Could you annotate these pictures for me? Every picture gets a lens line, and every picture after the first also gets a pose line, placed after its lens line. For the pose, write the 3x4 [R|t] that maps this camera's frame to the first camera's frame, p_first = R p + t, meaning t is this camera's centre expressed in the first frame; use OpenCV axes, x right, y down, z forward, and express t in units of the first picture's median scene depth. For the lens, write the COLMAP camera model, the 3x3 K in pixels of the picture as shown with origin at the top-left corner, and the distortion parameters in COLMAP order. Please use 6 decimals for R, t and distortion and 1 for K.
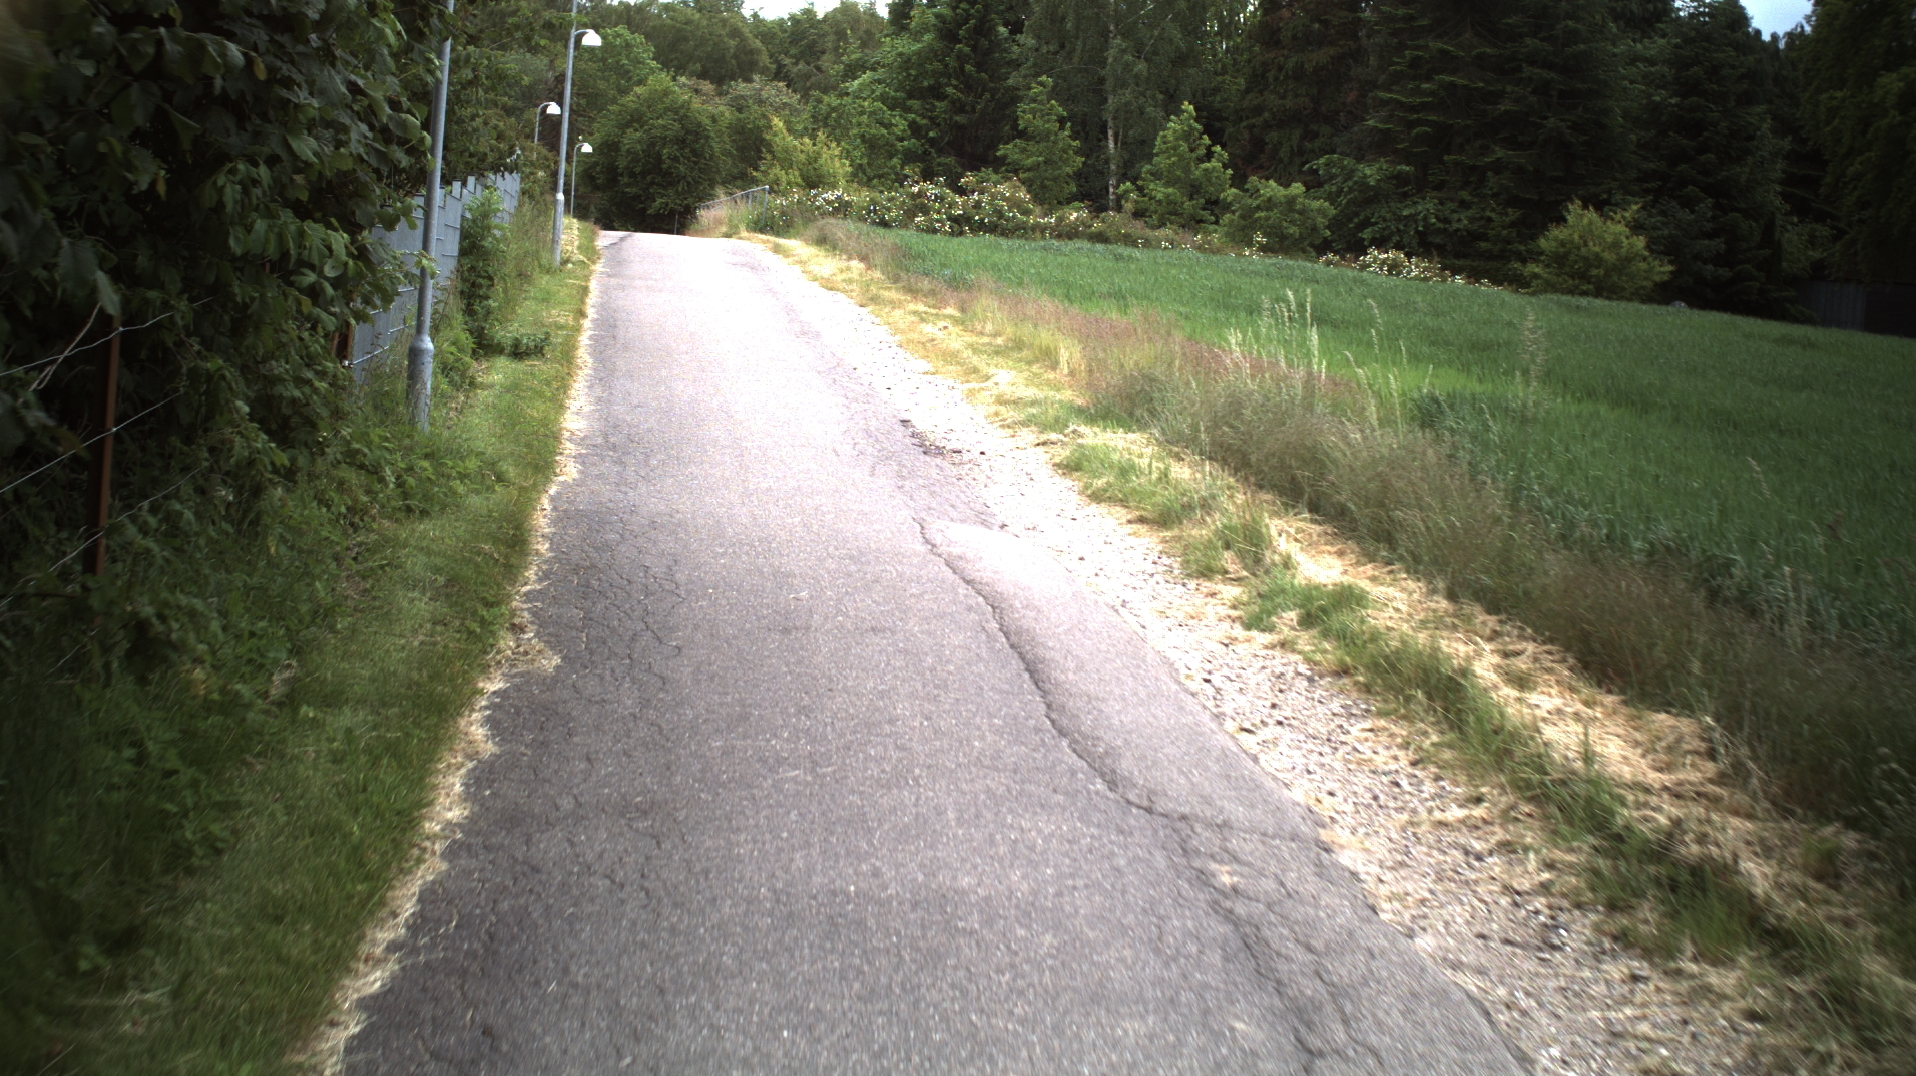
lens RADIAL K [[2959.7, 0, 958.0], [0, 2959.7, 538.0], [0, 0, 1]] dist [-0.236743, -0.006152]
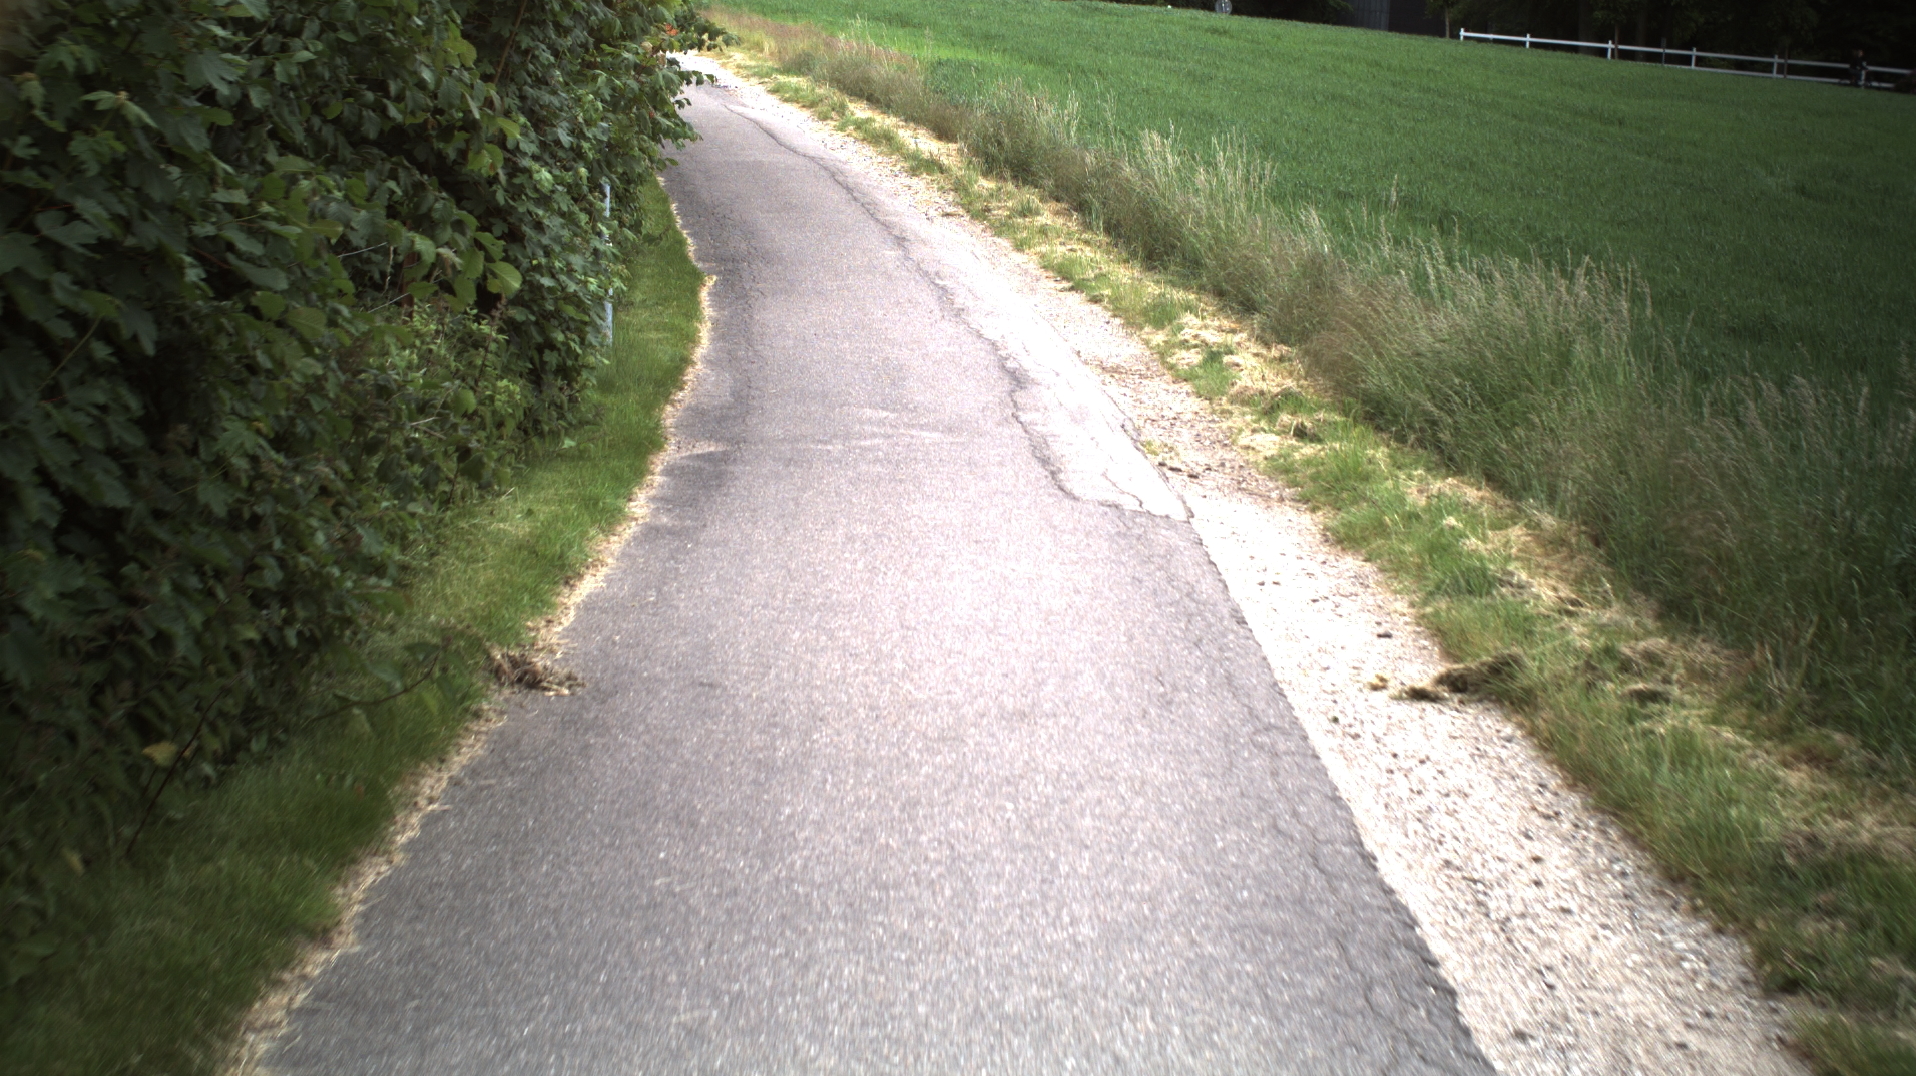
lens RADIAL K [[2953.9, 0, 958.0], [0, 2953.9, 538.0], [0, 0, 1]] dist [-0.209404, -0.088605]
pose [[0.993833, -0.030177, 0.106701, -0.025662], [0.018903, 0.994279, 0.105132, 0.028748], [-0.109263, -0.102467, 0.988717, -0.456997]]
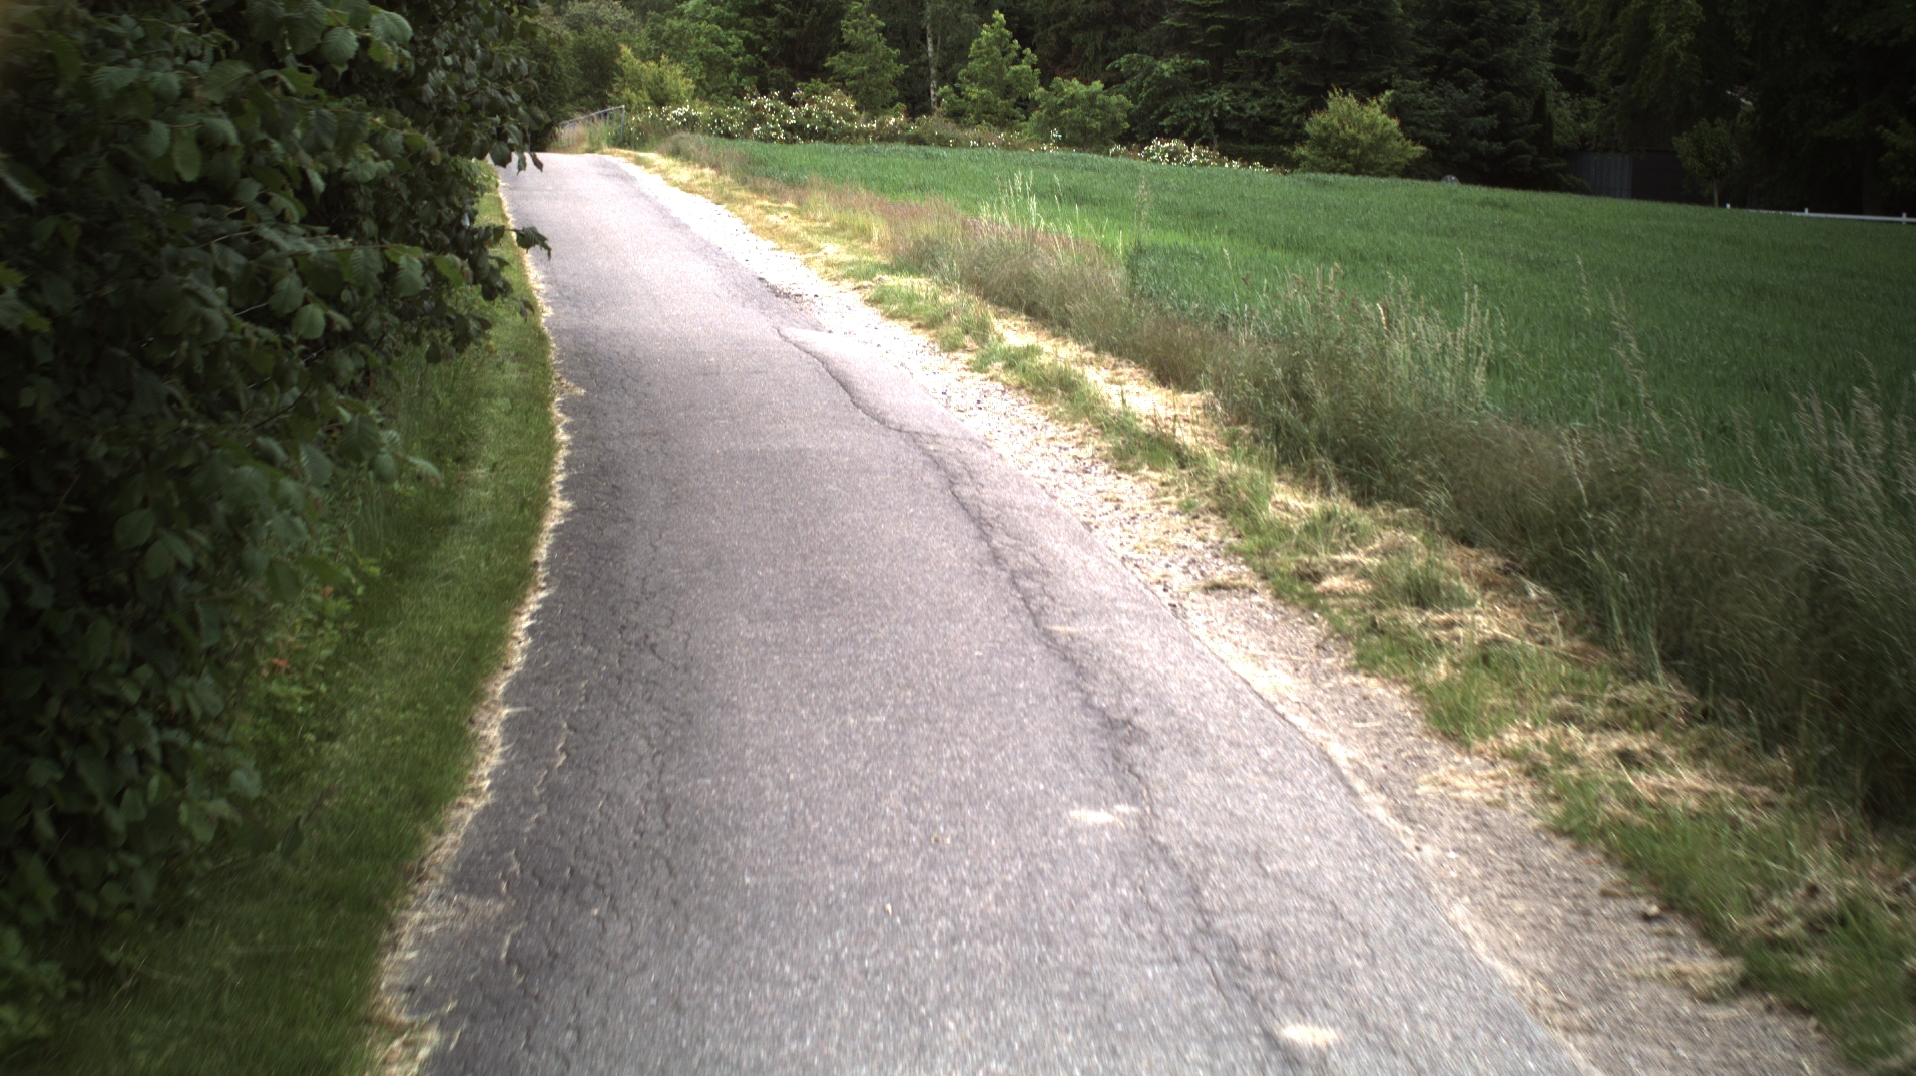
lens RADIAL K [[2953.9, 0, 958.0], [0, 2953.9, 538.0], [0, 0, 1]] dist [-0.209404, -0.088605]
pose [[0.997717, -0.045216, 0.050167, -0.000063], [0.043500, 0.998447, 0.034796, 0.014349], [-0.051663, -0.032534, 0.998135, -0.151916]]
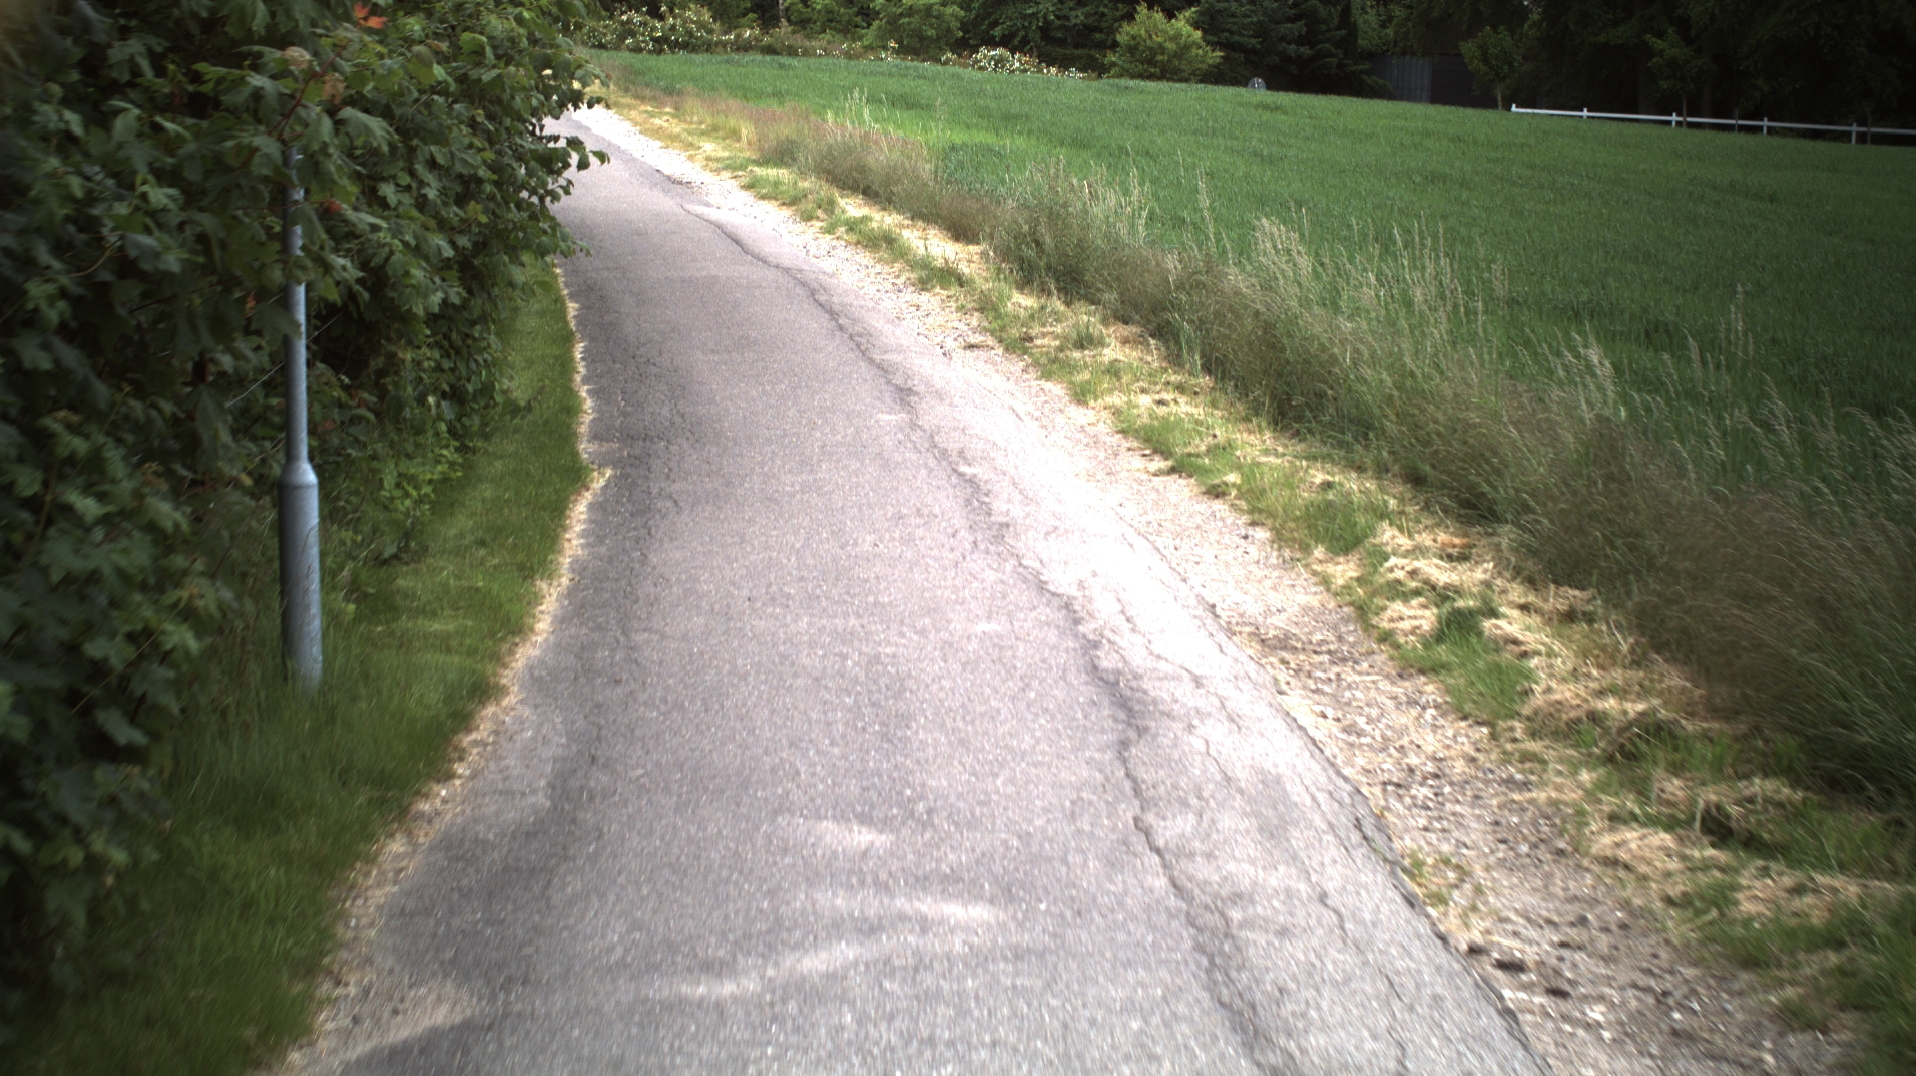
lens RADIAL K [[2959.7, 0, 958.0], [0, 2959.7, 538.0], [0, 0, 1]] dist [-0.236743, -0.006152]
pose [[0.993510, -0.053522, 0.100366, -0.010394], [0.046466, 0.996367, 0.071369, 0.023908], [-0.103821, -0.066242, 0.992388, -0.305049]]
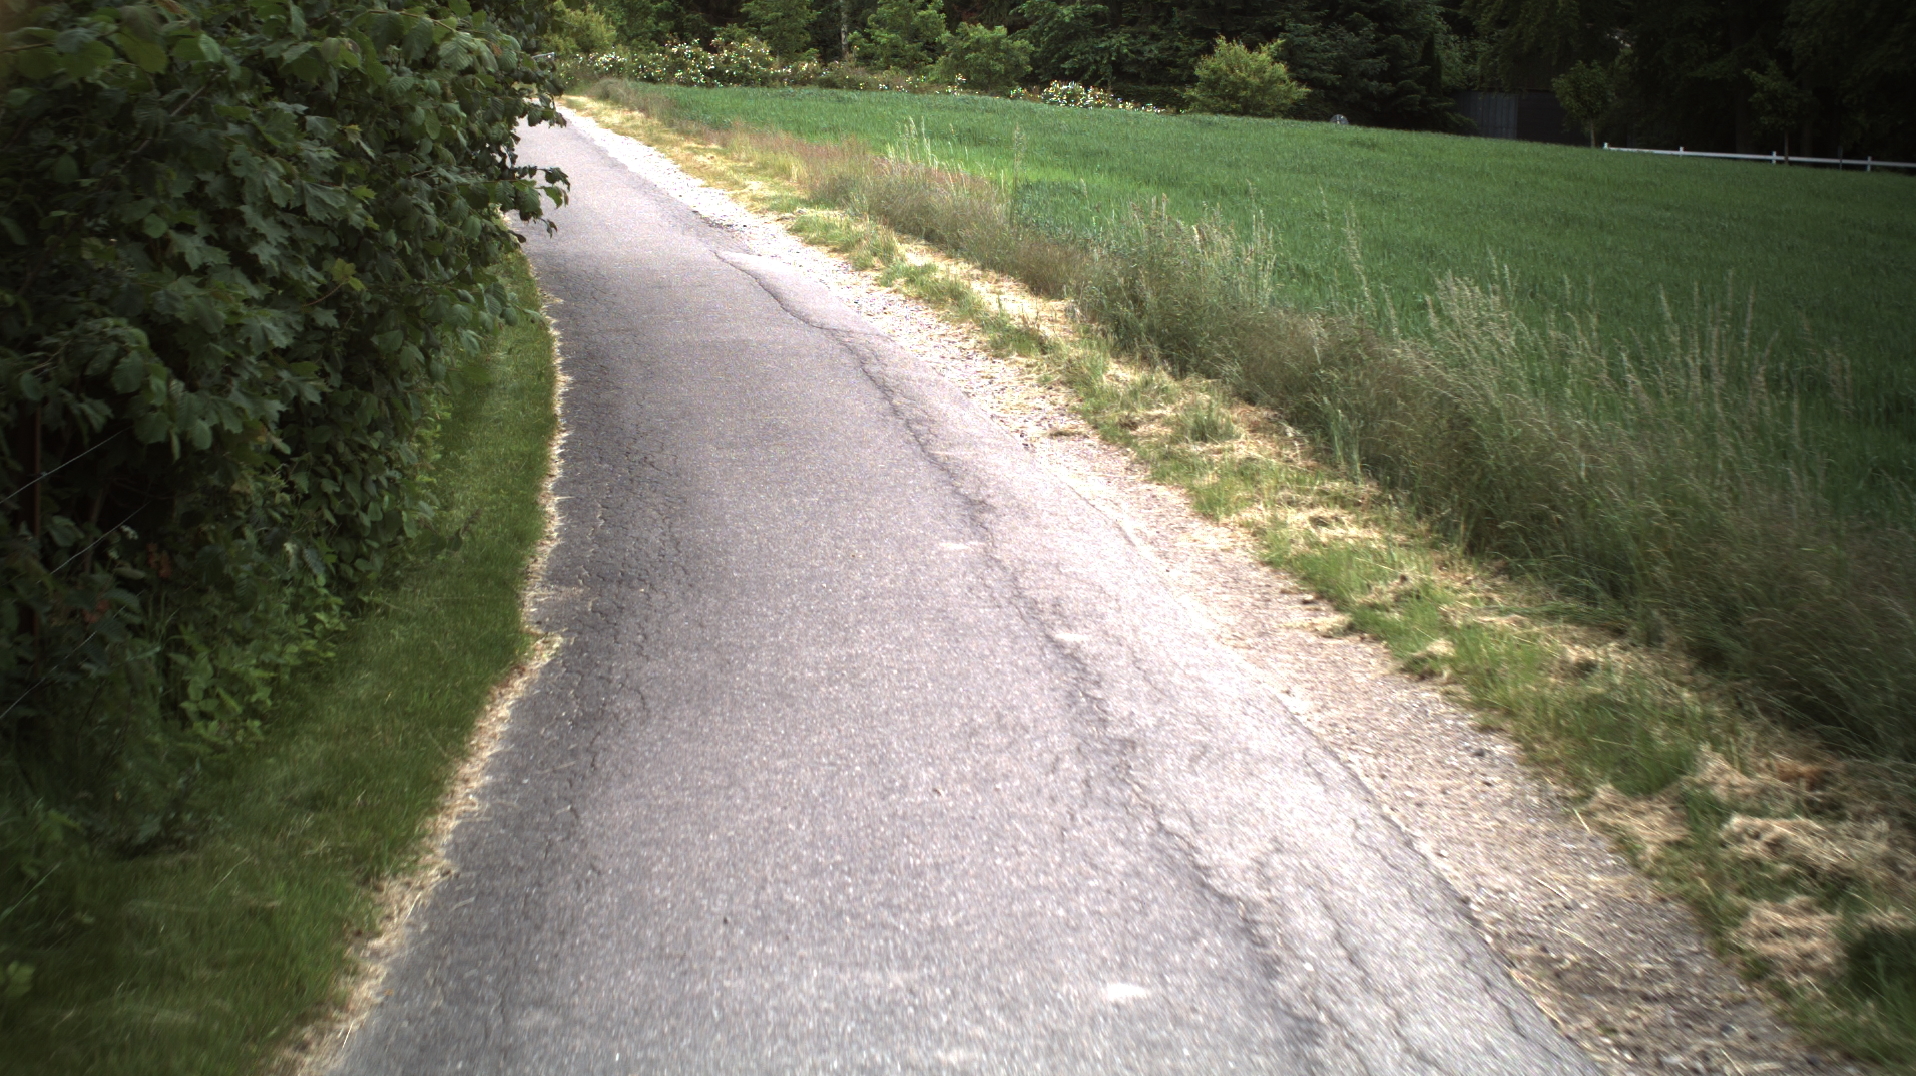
lens RADIAL K [[2959.7, 0, 958.0], [0, 2959.7, 538.0], [0, 0, 1]] dist [-0.236743, -0.006152]
pose [[0.995571, -0.051250, 0.078820, -0.004045], [0.046858, 0.997297, 0.056595, 0.019749], [-0.081507, -0.052651, 0.995281, -0.228720]]
